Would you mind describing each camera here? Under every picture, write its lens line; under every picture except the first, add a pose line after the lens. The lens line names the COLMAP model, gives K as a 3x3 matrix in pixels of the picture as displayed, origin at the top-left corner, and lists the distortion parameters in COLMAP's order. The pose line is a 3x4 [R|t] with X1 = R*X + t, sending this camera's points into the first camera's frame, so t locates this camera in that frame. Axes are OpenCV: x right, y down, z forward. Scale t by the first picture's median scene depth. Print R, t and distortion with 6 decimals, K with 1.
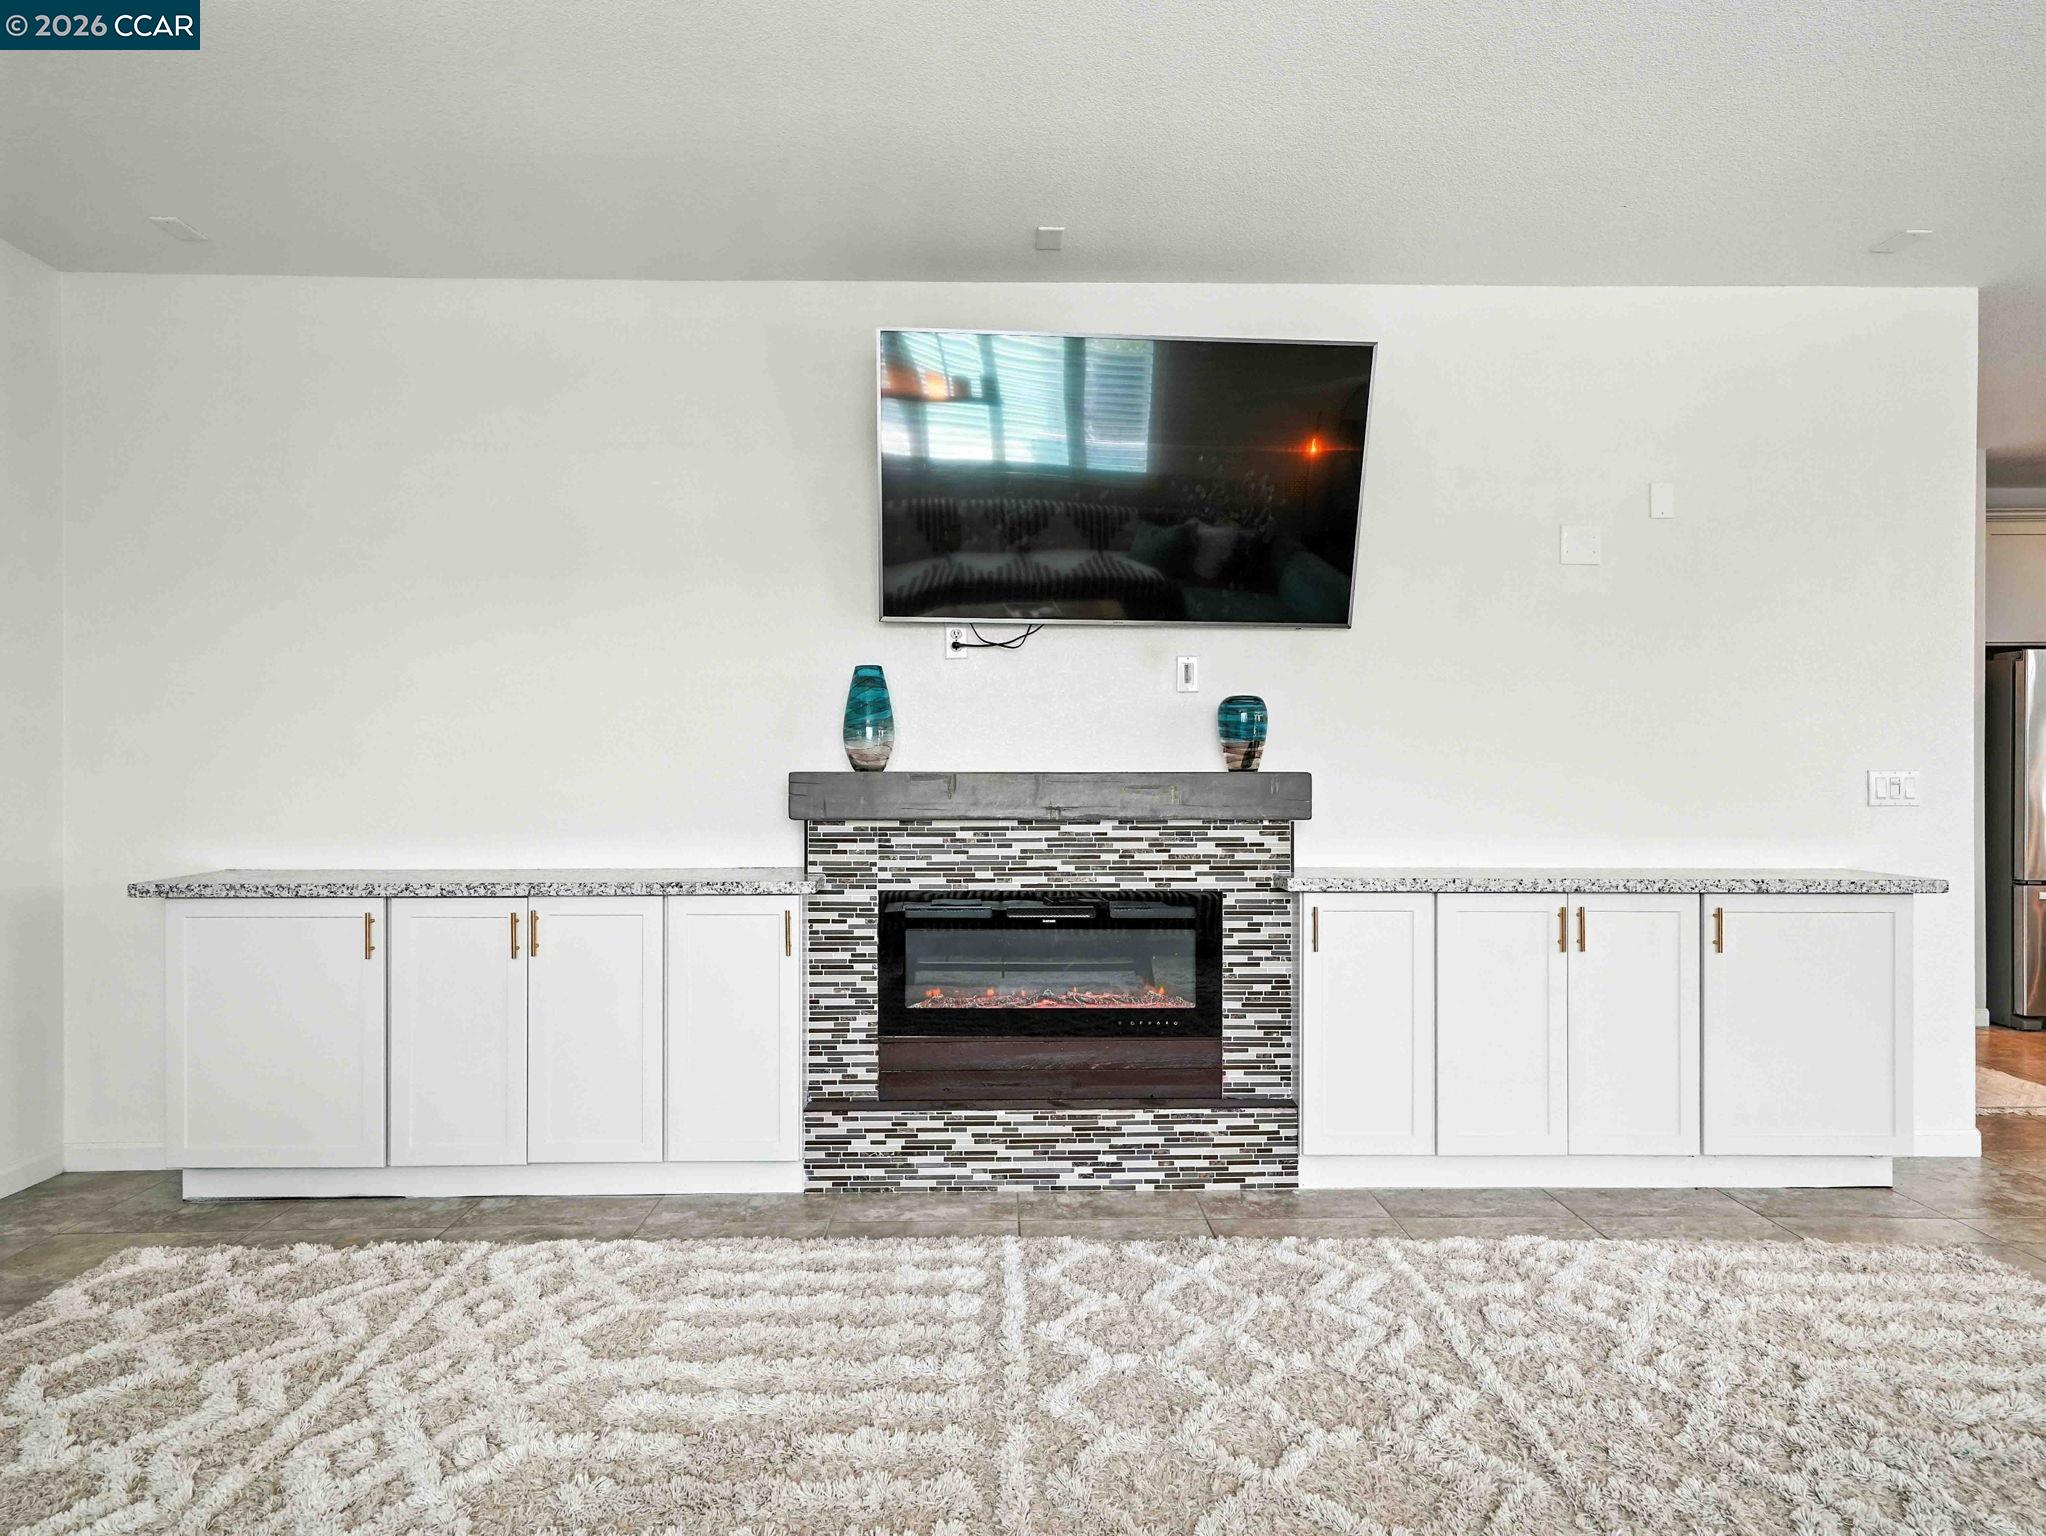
lens RADIAL K [[1048.1, 0, 1025.4], [0, 1048.1, 777.7], [0, 0, 1]] dist [0.004693, 0.000481]
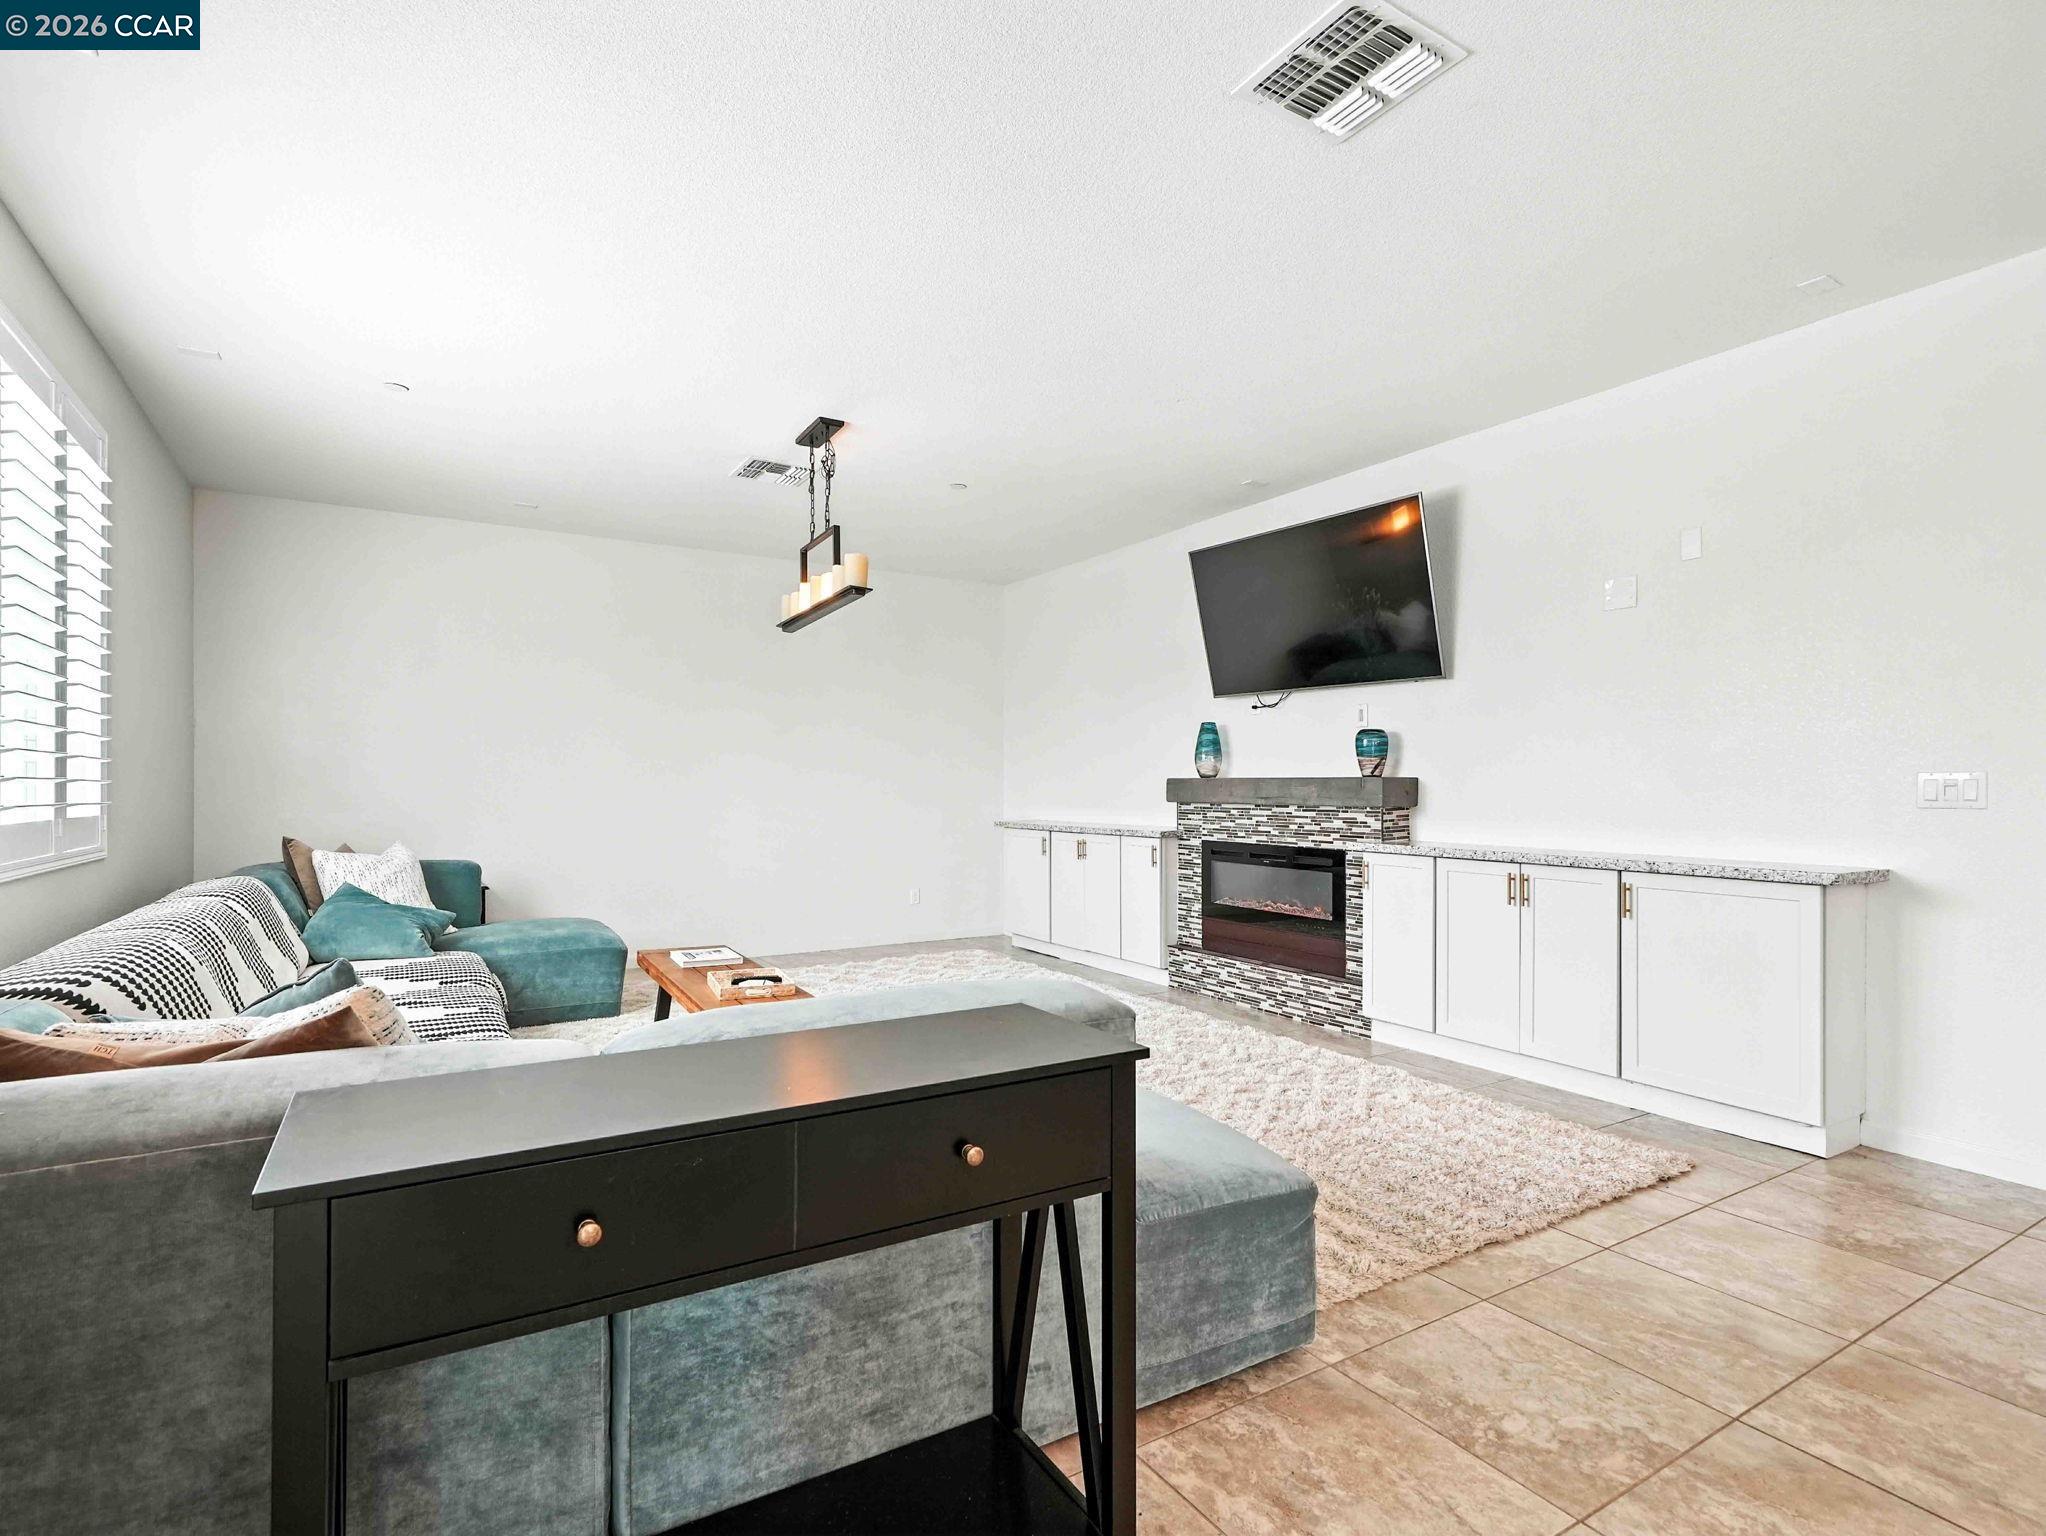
lens RADIAL K [[1048.1, 0, 1025.4], [0, 1048.1, 777.7], [0, 0, 1]] dist [0.004693, 0.000481]
pose [[0.507682, -0.005035, -0.861530, 1.349081], [-0.000651, 0.999980, -0.006227, 0.005880], [0.861545, 0.003722, 0.507668, -0.255230]]
